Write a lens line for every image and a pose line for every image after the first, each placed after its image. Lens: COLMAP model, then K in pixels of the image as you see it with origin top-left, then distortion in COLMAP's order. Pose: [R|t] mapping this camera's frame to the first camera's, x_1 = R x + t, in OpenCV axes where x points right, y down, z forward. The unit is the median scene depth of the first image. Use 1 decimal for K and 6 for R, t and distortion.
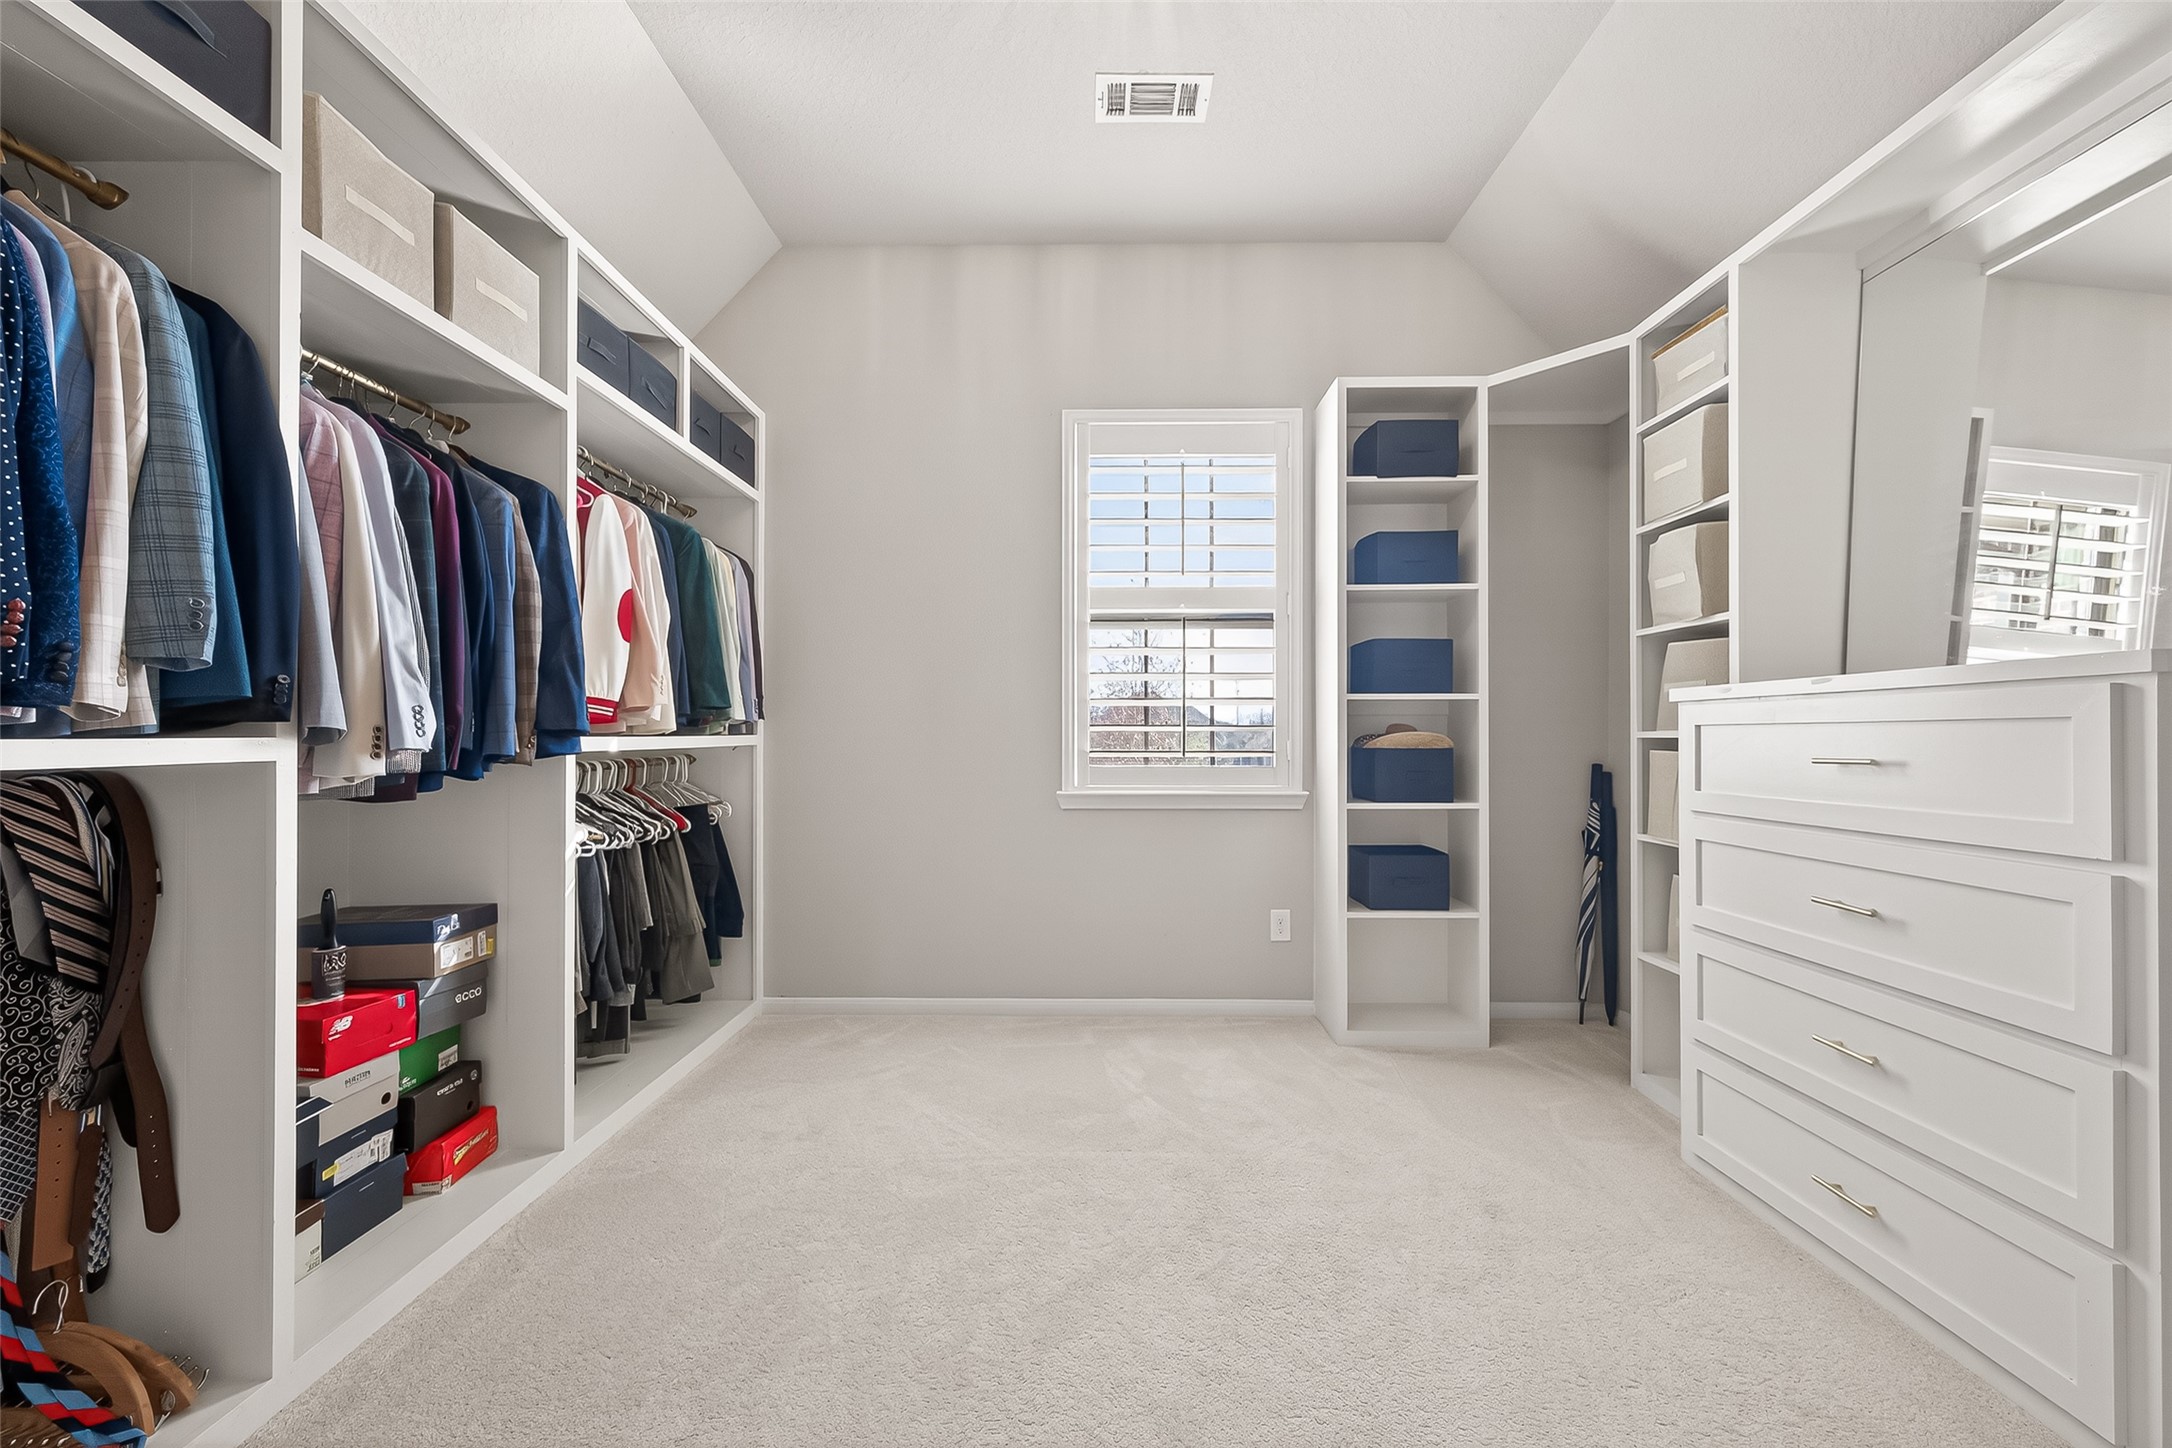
lens RADIAL K [[850.3, 0, 1087.6], [0, 850.3, 730.4], [0, 0, 1]] dist [-0.000250, 0.000042]
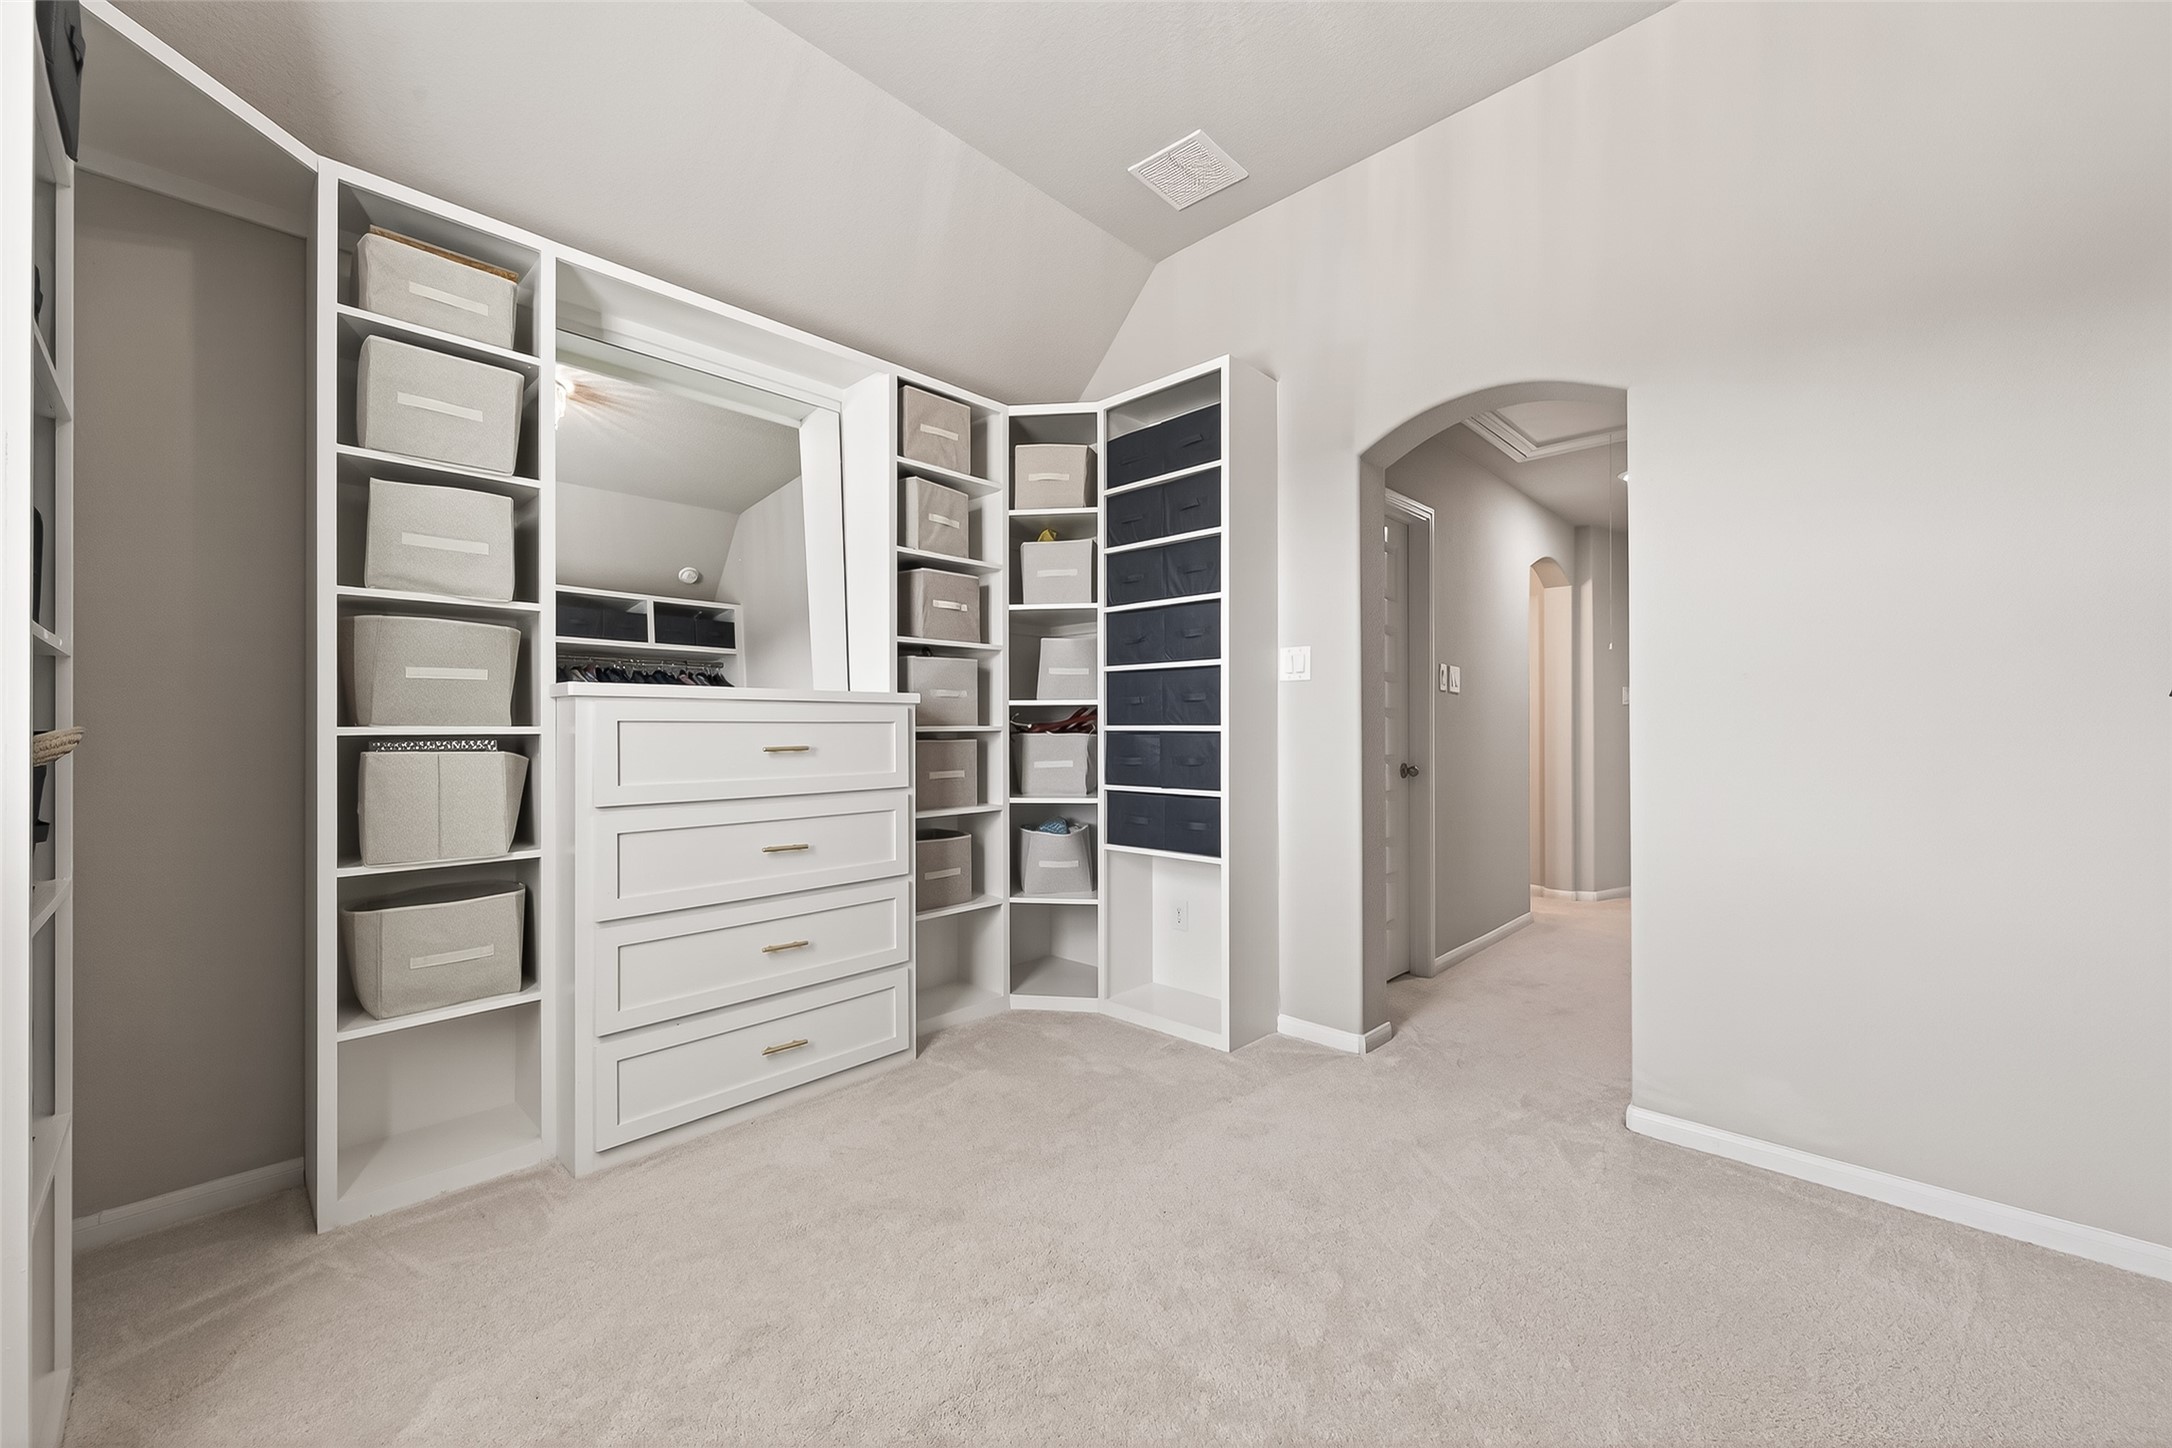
lens RADIAL K [[850.3, 0, 1086.0], [0, 850.3, 723.2], [0, 0, 1]] dist [-0.000250, 0.000042]
pose [[-0.726530, 0.007452, 0.687094, -0.320999], [0.003654, 0.999969, -0.006982, 0.006257], [-0.687125, -0.002562, -0.726535, 1.133983]]
